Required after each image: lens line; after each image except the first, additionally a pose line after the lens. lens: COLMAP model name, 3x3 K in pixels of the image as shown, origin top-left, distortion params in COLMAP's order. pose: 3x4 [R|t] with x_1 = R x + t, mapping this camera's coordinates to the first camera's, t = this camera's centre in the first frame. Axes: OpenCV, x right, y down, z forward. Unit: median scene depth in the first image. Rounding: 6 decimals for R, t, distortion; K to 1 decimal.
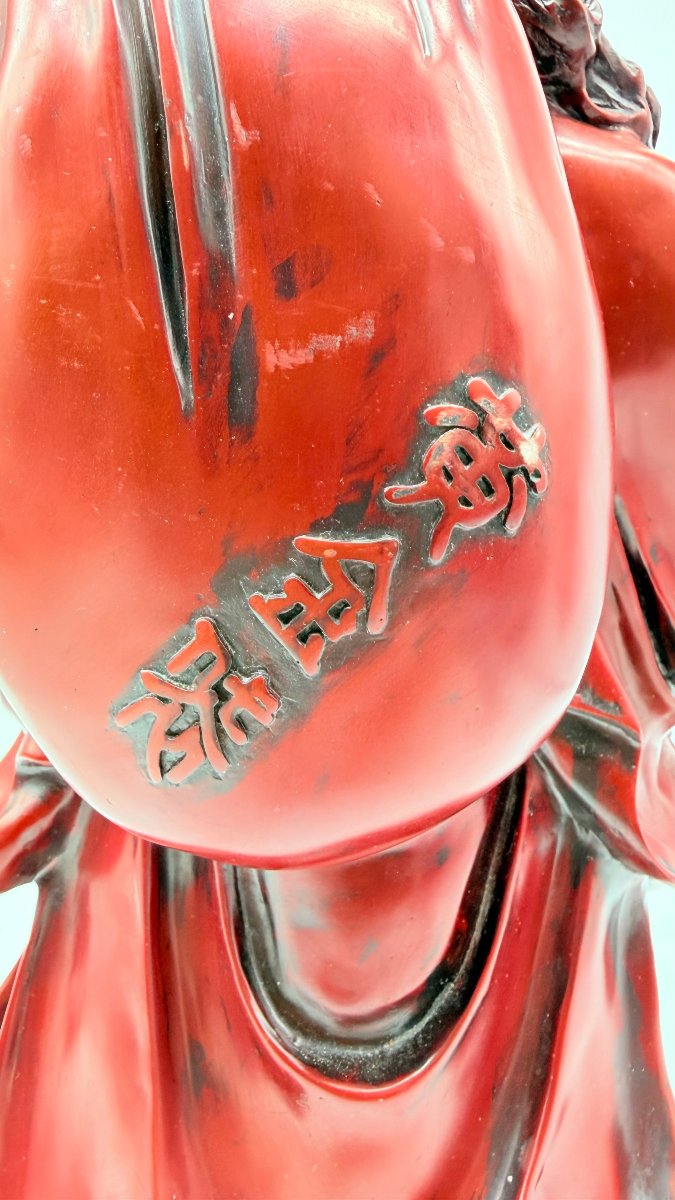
lens RADIAL K [[840.4, 0, 337.5], [0, 840.4, 600.0], [0, 0, 1]] dist [-0.001962, -0.000071]
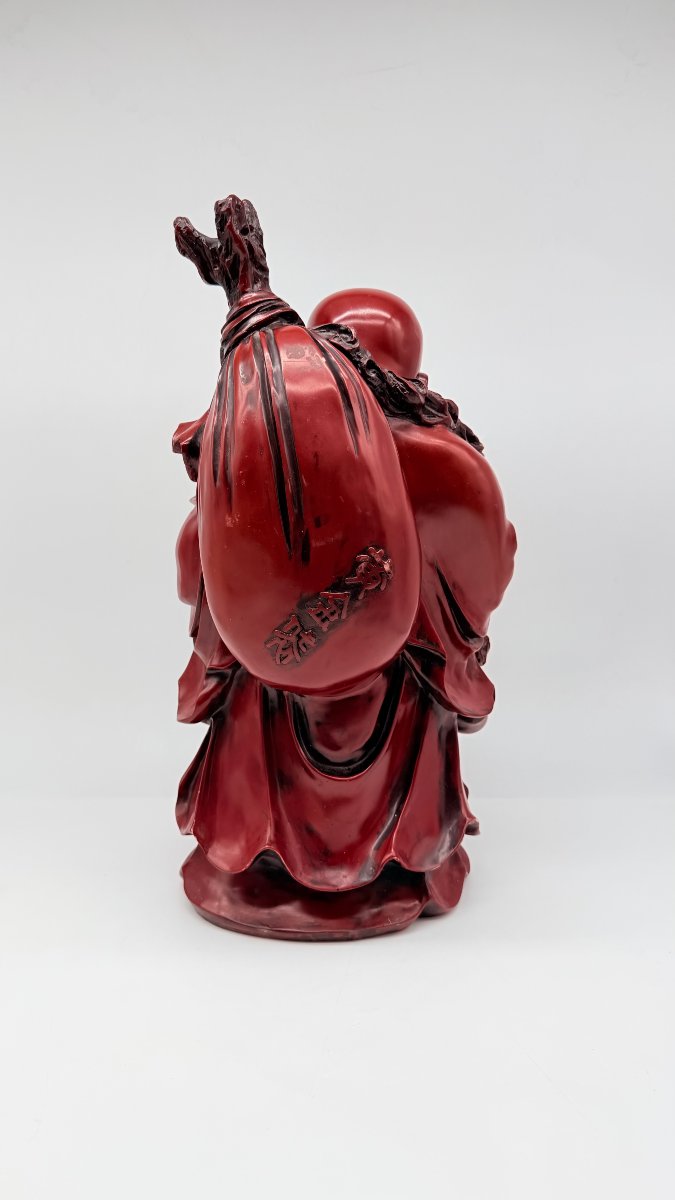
lens RADIAL K [[859.0, 0, 337.5], [0, 859.0, 600.0], [0, 0, 1]] dist [0.193589, -0.459255]
pose [[0.999643, -0.008573, 0.025317, -0.069199], [0.007645, 0.999304, 0.036523, -0.168904], [-0.025613, -0.036316, 0.999012, -2.558151]]
